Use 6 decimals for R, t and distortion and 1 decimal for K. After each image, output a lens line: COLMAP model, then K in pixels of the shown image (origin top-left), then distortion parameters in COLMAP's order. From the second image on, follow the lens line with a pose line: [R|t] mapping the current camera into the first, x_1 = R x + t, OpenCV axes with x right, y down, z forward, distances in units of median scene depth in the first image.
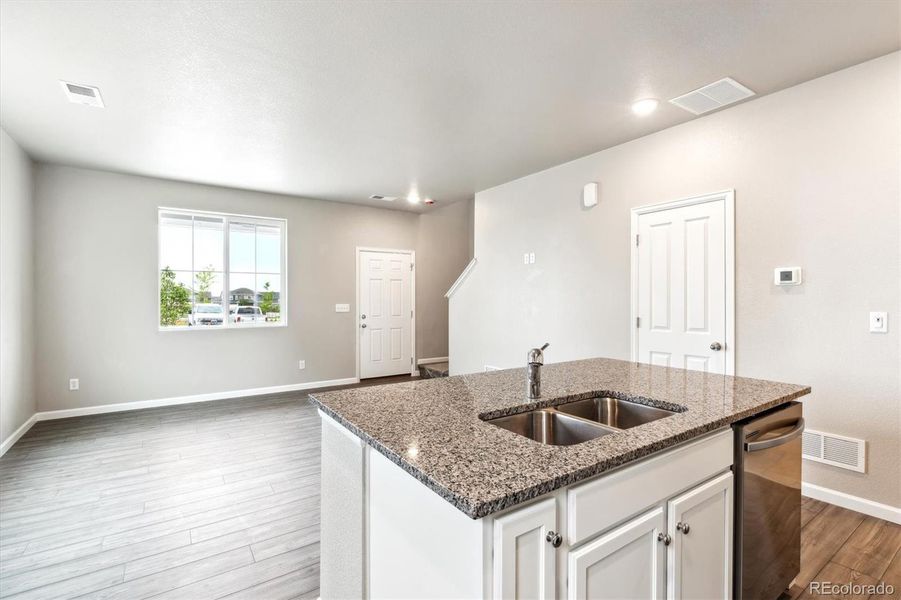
lens RADIAL K [[419.3, 0, 450.4], [0, 419.3, 301.7], [0, 0, 1]] dist [-0.005010, -0.000073]
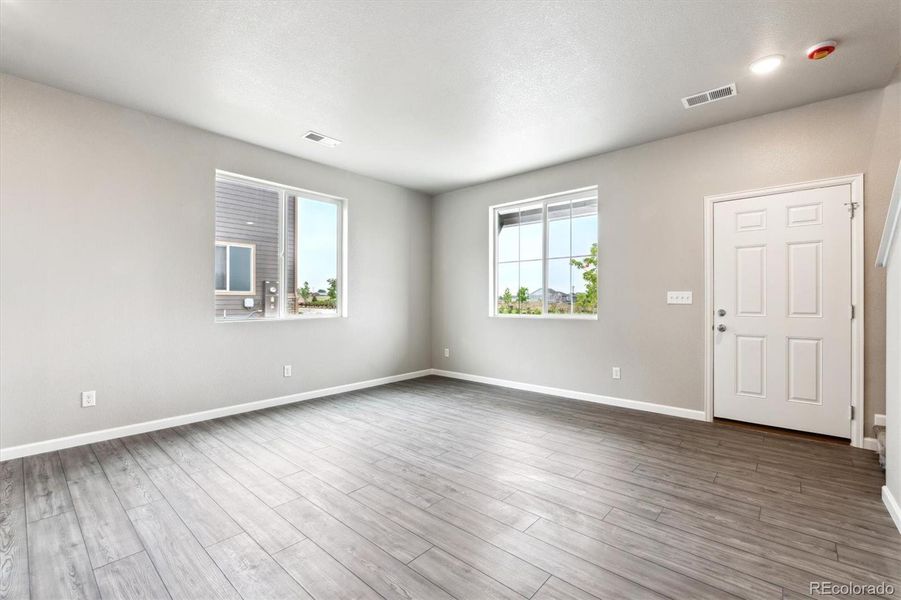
lens RADIAL K [[392.5, 0, 451.8], [0, 392.5, 301.6], [0, 0, 1]] dist [-0.011817, 0.002400]
pose [[0.247421, 0.002651, -0.968905, 0.253073], [-0.008289, 0.999965, 0.000620, 0.025729], [0.968873, 0.007878, 0.247434, 0.548729]]
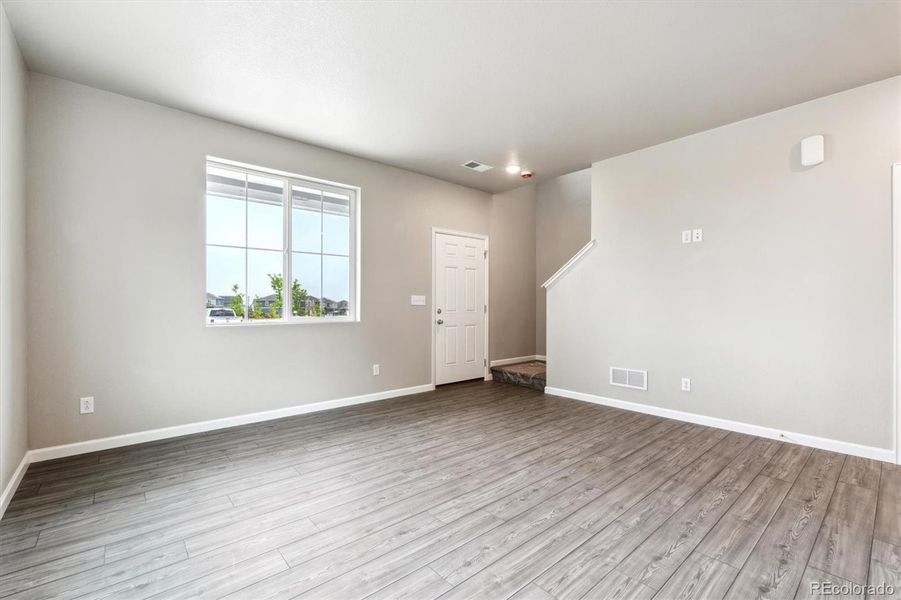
lens RADIAL K [[392.5, 0, 450.9], [0, 392.5, 305.3], [0, 0, 1]] dist [-0.011817, 0.002400]
pose [[0.993562, 0.001143, 0.113285, -0.300714], [-0.000886, 0.999997, -0.002321, 0.028607], [-0.113287, 0.002205, 0.993560, 0.237867]]
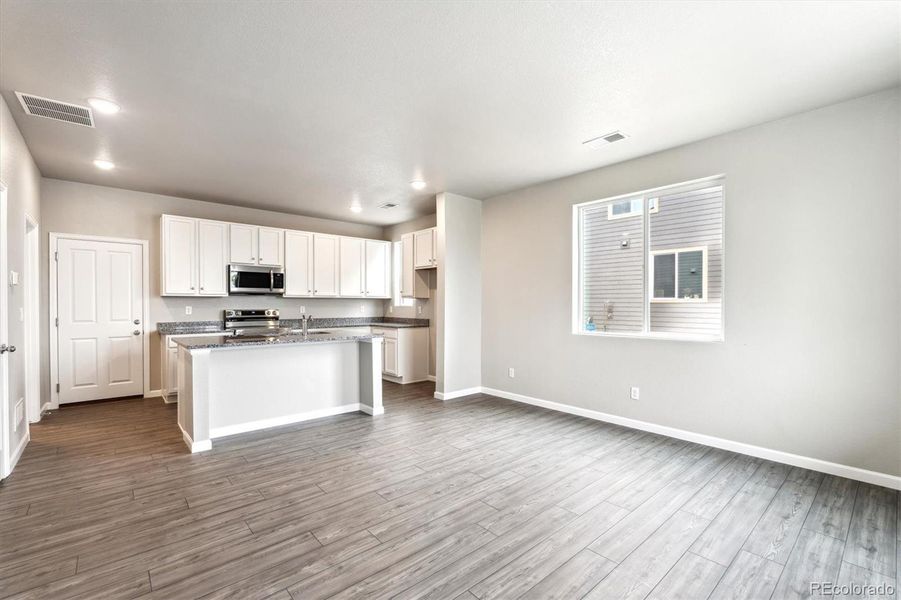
lens RADIAL K [[392.5, 0, 450.4], [0, 392.5, 309.7], [0, 0, 1]] dist [-0.011817, 0.002400]
pose [[-0.992799, 0.000079, -0.119789, -0.131286], [-0.002693, 0.999732, 0.022979, -0.001169], [0.119758, 0.023136, -0.992533, 1.061741]]
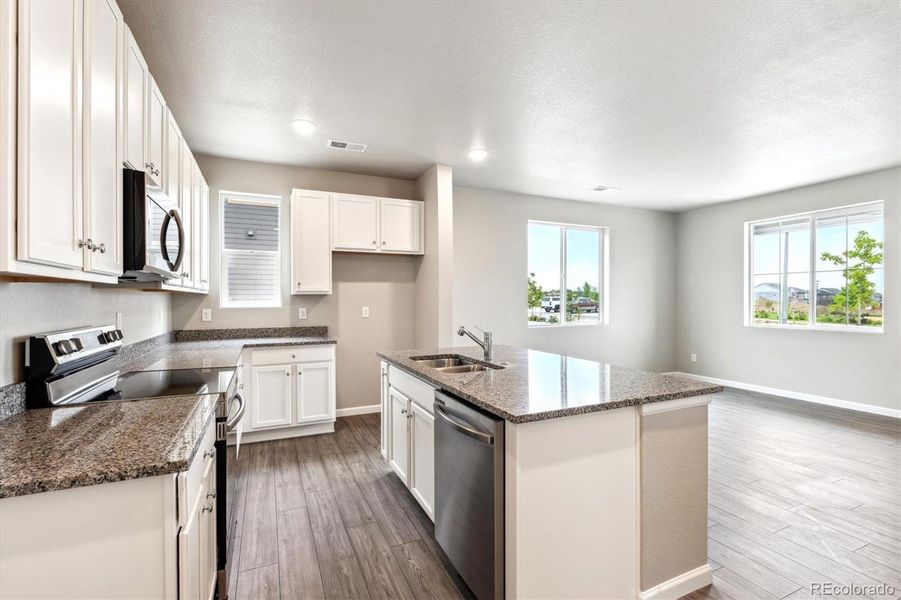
lens RADIAL K [[419.3, 0, 446.8], [0, 419.3, 298.9], [0, 0, 1]] dist [-0.005010, -0.000073]
pose [[-0.171358, -0.001499, -0.985208, 0.533091], [-0.005857, 0.999983, -0.000503, -0.001234], [0.985191, 0.005684, -0.171363, 0.311856]]
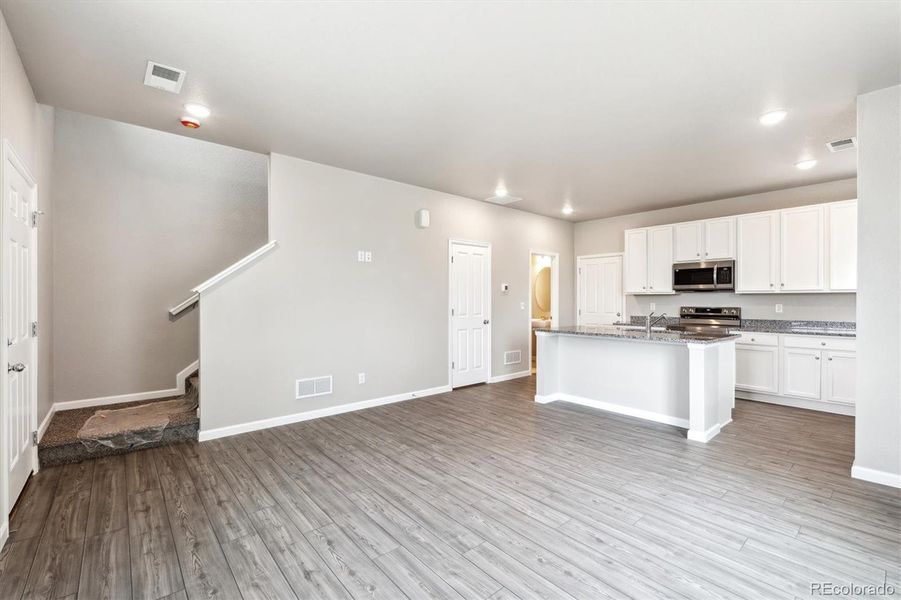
lens RADIAL K [[392.5, 0, 453.0], [0, 392.5, 302.1], [0, 0, 1]] dist [-0.011817, 0.002400]
pose [[-0.115755, -0.005492, 0.993263, -0.632941], [0.005284, 0.999967, 0.006145, 0.001717], [-0.993264, 0.005960, -0.115722, 0.733951]]
